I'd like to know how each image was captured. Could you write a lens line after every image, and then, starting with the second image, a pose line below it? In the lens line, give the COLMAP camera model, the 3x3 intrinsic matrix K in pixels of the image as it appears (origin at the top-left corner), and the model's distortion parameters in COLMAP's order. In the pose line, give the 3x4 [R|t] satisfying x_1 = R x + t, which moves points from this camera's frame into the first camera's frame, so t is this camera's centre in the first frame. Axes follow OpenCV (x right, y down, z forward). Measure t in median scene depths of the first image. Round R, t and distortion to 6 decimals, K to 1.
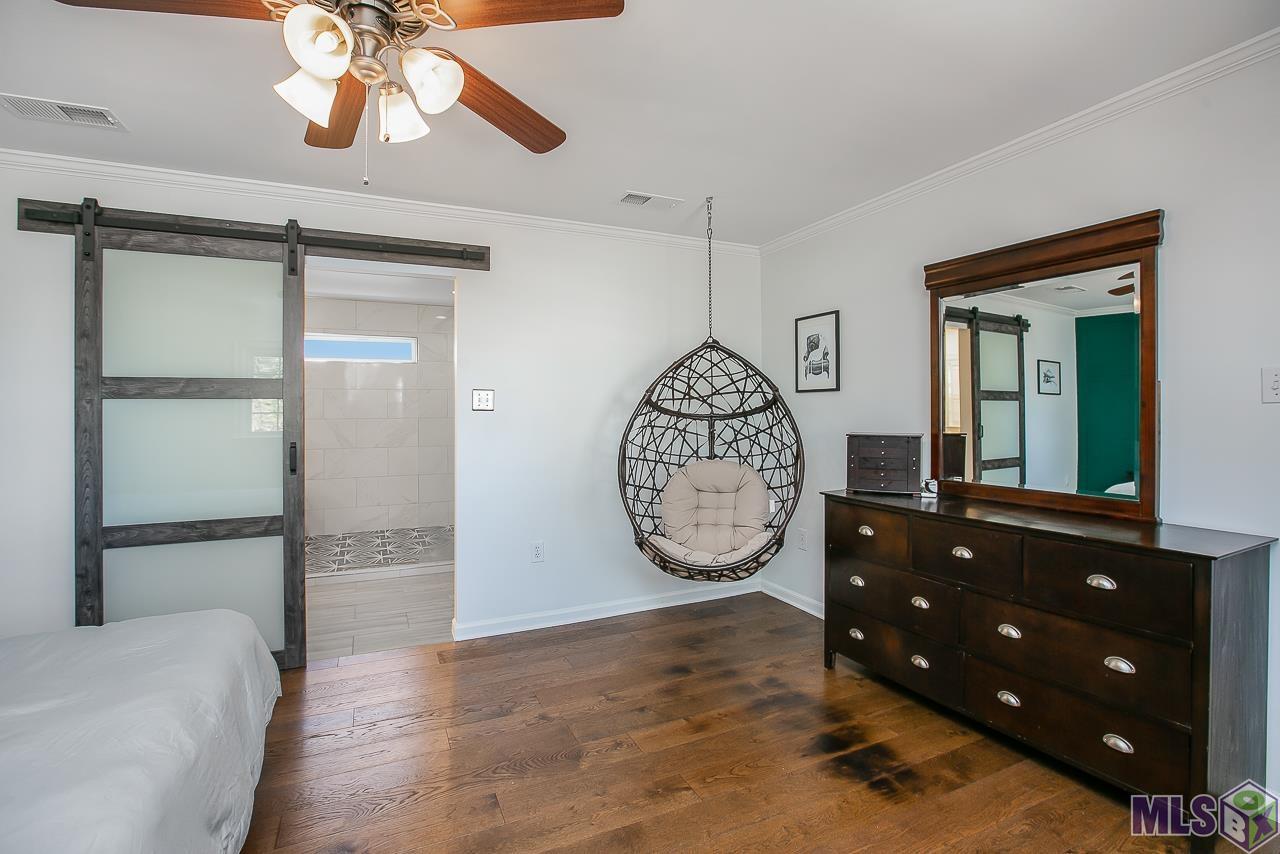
lens RADIAL K [[586.6, 0, 642.1], [0, 586.6, 425.2], [0, 0, 1]] dist [-0.059828, 0.014800]
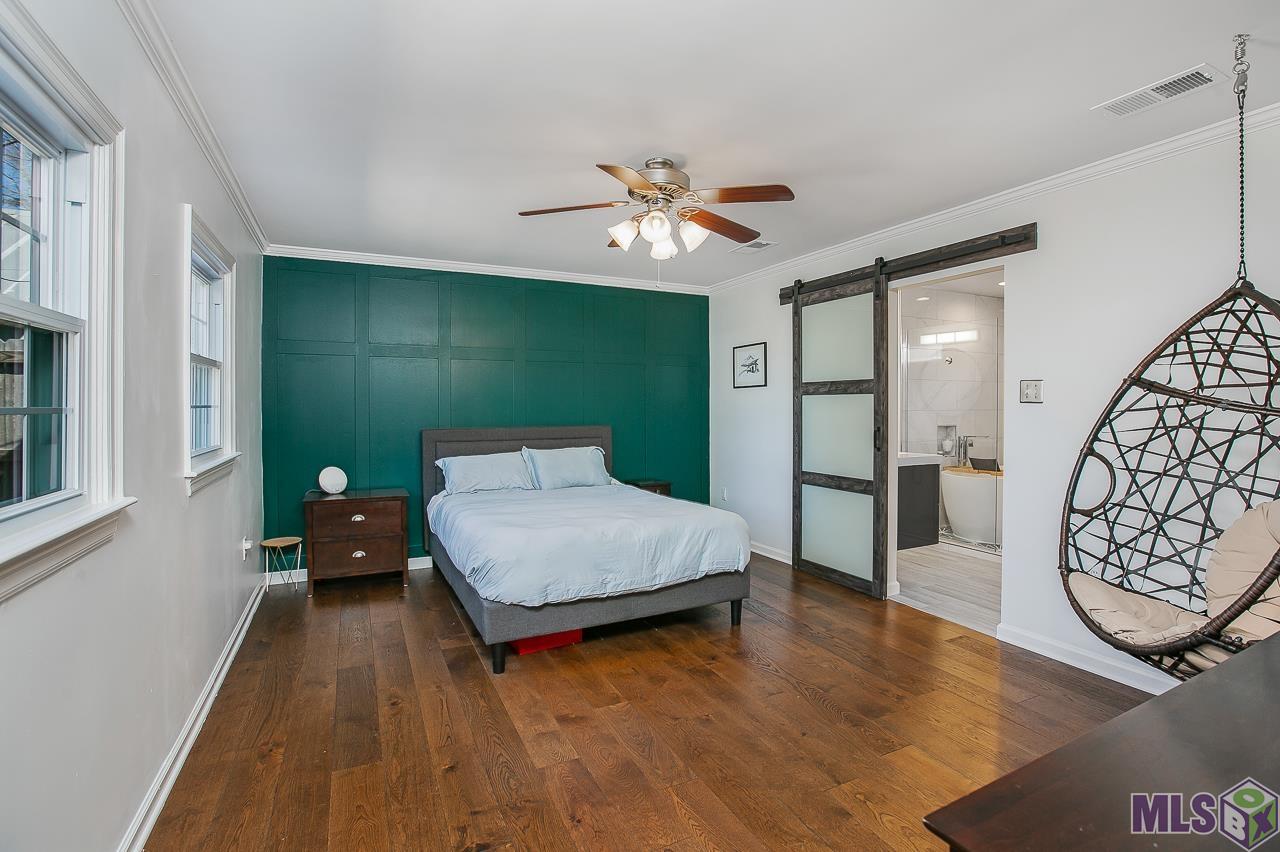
lens RADIAL K [[592.8, 0, 637.3], [0, 592.8, 413.1], [0, 0, 1]] dist [-0.049184, 0.023627]
pose [[0.016341, 0.019884, -0.999669, 0.714891], [-0.019464, 0.999619, 0.019565, -0.016507], [0.999677, 0.019138, 0.016721, 0.411665]]
